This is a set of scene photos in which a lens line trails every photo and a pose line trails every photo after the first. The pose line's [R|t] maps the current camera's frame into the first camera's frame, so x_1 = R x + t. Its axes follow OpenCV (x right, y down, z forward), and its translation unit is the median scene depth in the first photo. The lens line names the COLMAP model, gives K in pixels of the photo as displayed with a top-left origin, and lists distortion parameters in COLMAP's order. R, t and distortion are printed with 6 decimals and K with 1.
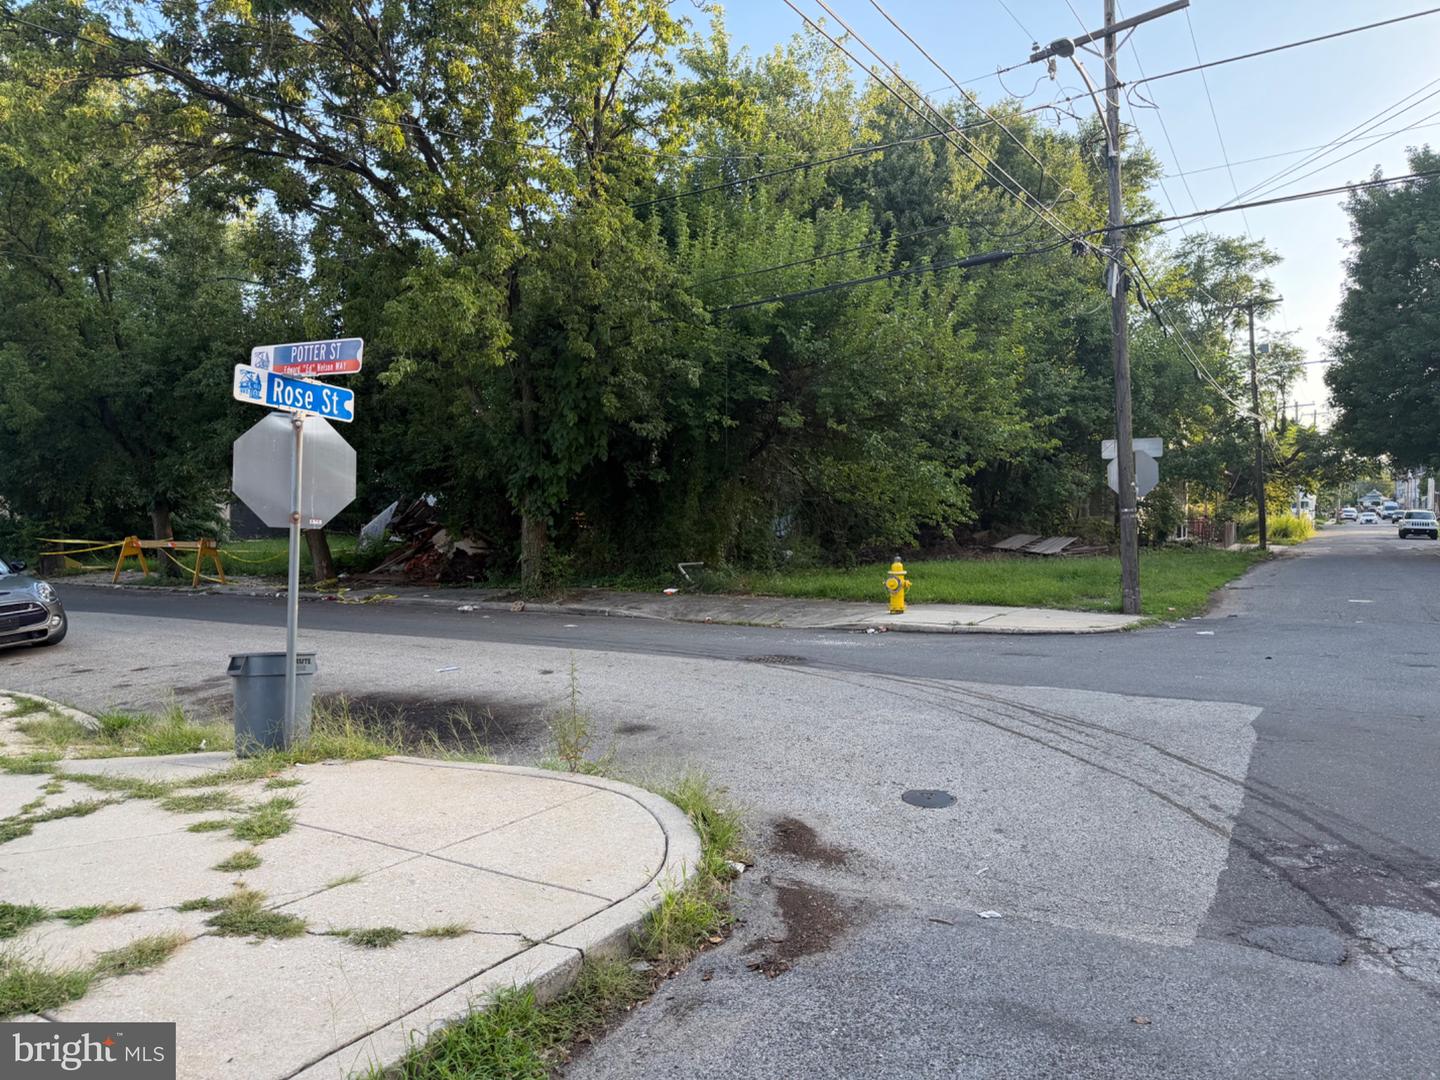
lens RADIAL K [[1019.6, 0, 685.8], [0, 1019.6, 543.4], [0, 0, 1]] dist [0.025421, -0.042086]
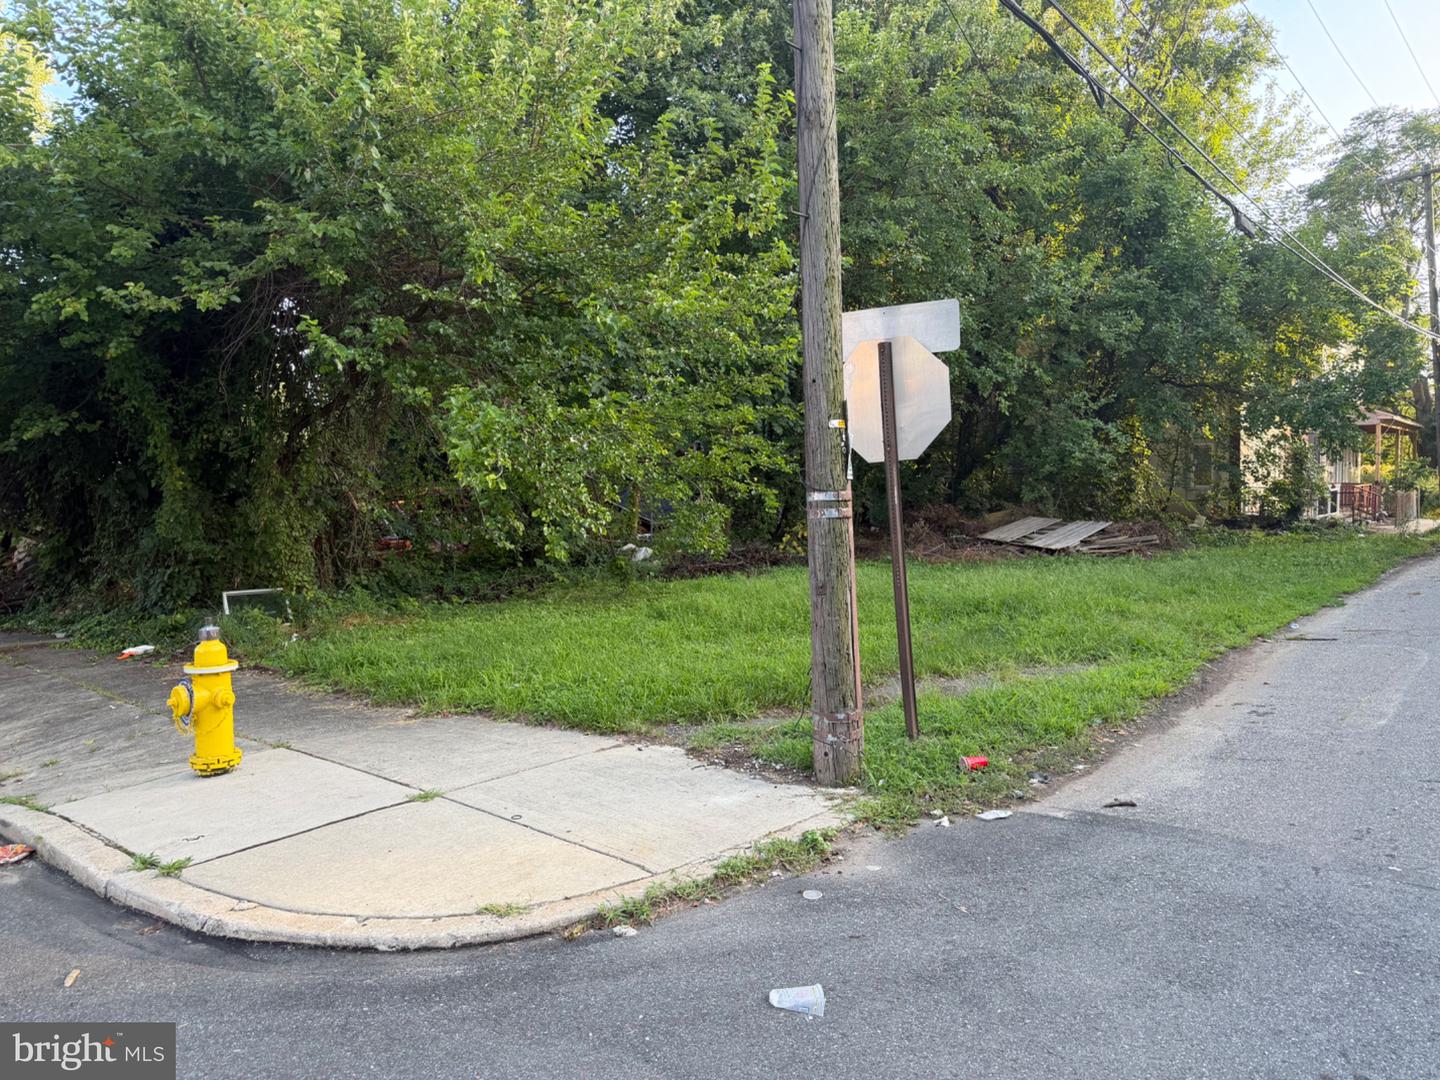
lens RADIAL K [[1019.6, 0, 713.2], [0, 1019.6, 538.0], [0, 0, 1]] dist [0.025421, -0.042086]
pose [[0.989534, -0.006549, -0.144154, 0.122526], [0.009980, 0.999684, 0.023091, -0.007219], [0.143957, -0.024288, 0.989286, 0.175018]]
